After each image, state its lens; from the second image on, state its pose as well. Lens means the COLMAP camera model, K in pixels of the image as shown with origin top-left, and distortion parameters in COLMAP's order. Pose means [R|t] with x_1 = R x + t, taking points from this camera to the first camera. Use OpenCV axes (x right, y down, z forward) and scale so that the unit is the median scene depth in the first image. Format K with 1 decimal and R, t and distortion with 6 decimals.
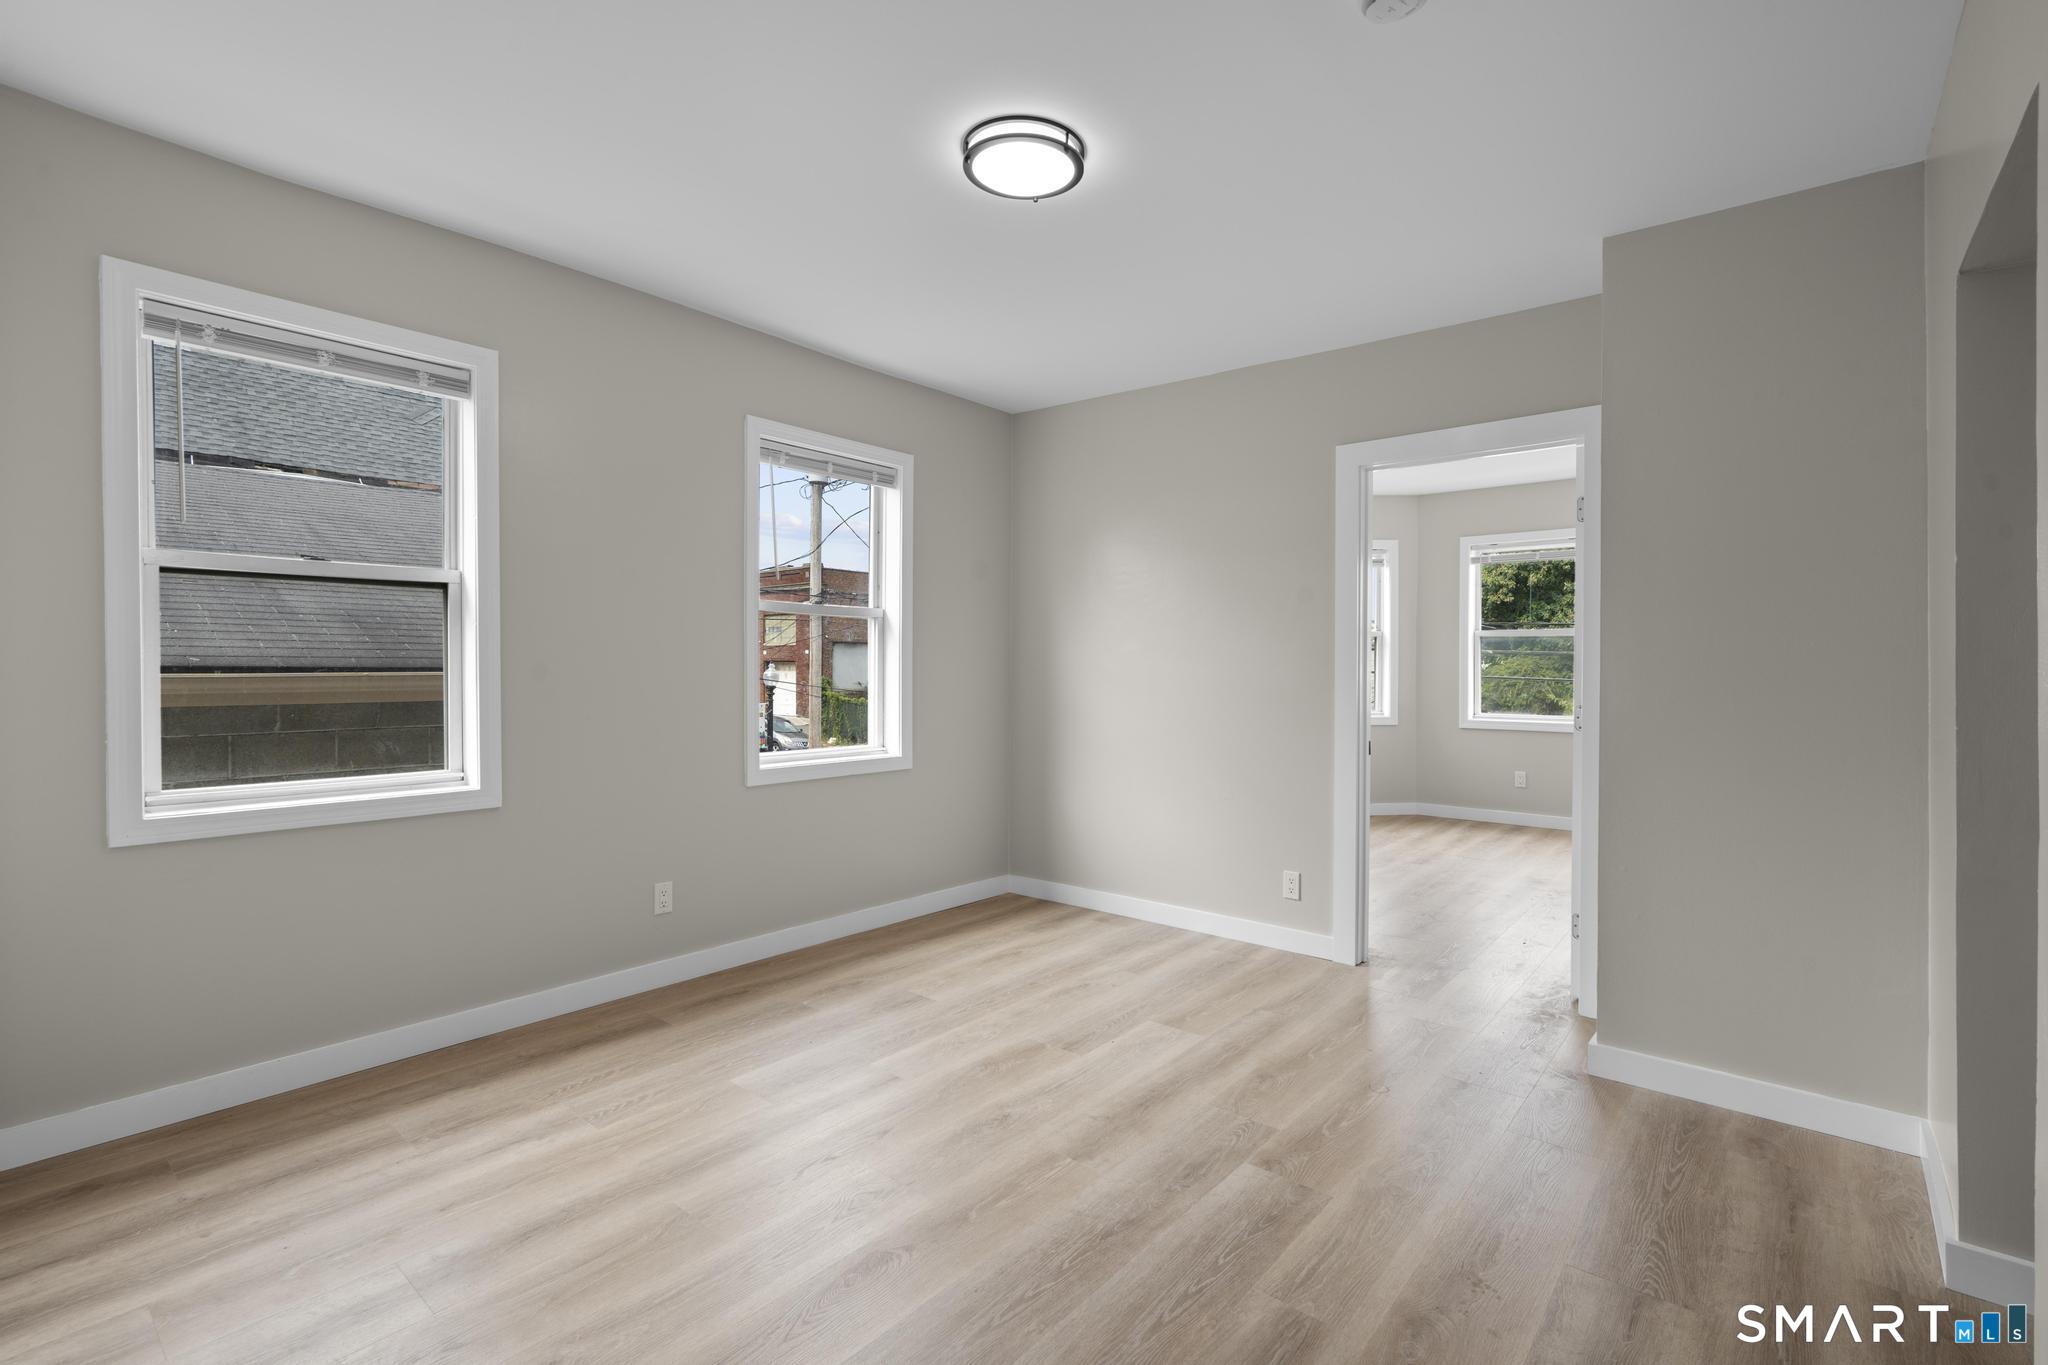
lens RADIAL K [[918.6, 0, 1030.2], [0, 918.6, 670.0], [0, 0, 1]] dist [-0.011577, 0.004575]
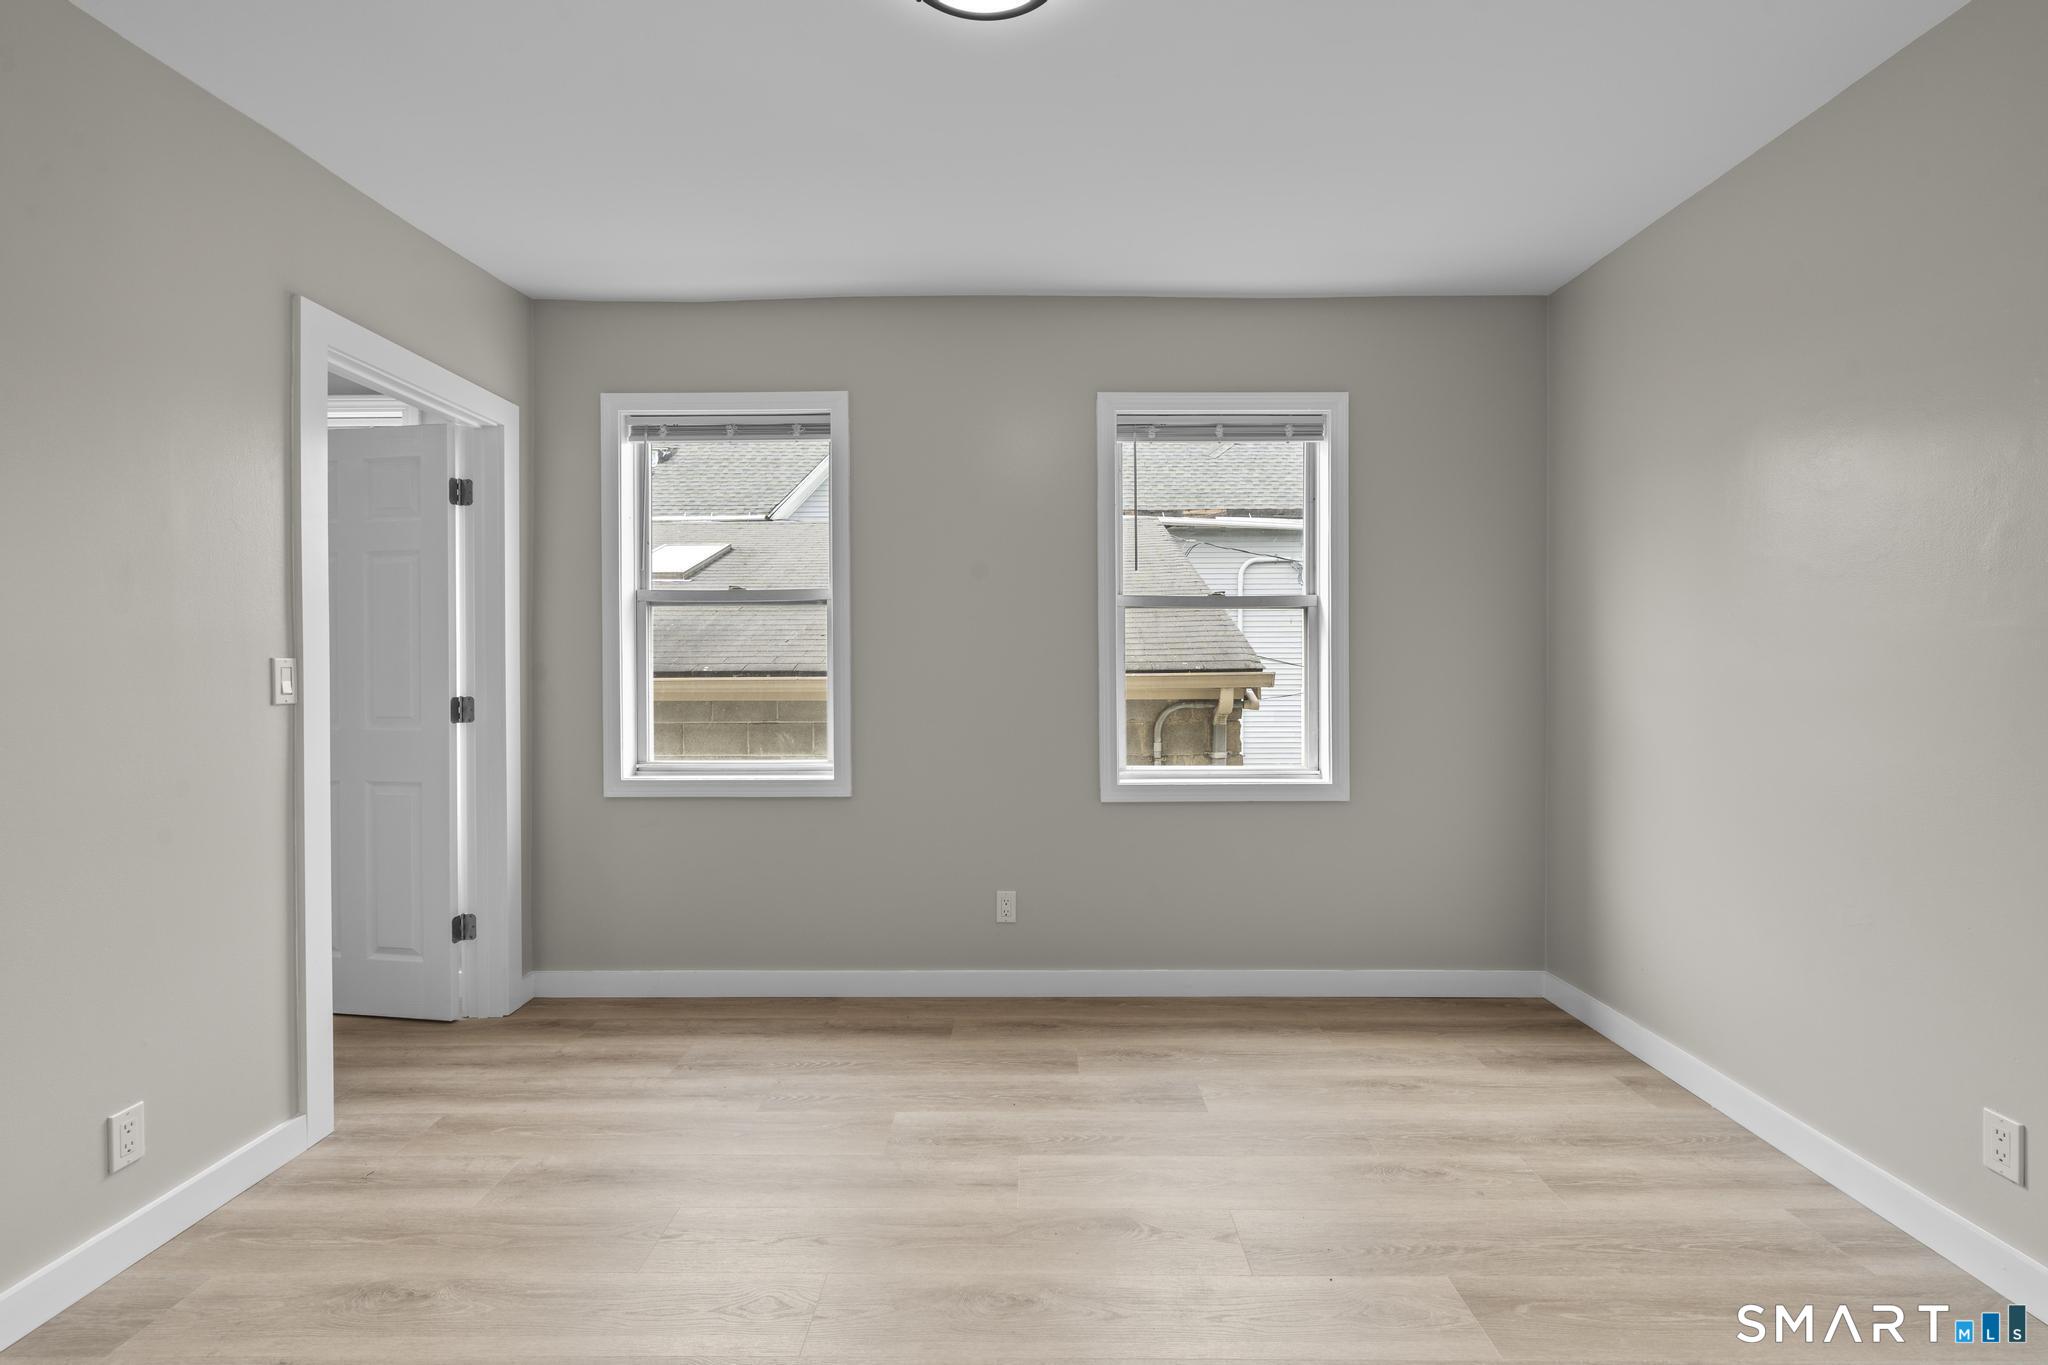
lens RADIAL K [[918.6, 0, 1014.0], [0, 918.6, 670.4], [0, 0, 1]] dist [-0.011577, 0.004575]
pose [[0.638461, -0.005669, -0.769634, 0.365919], [0.003550, 0.999984, -0.004421, 0.000772], [0.769646, 0.000090, 0.638471, 0.384331]]
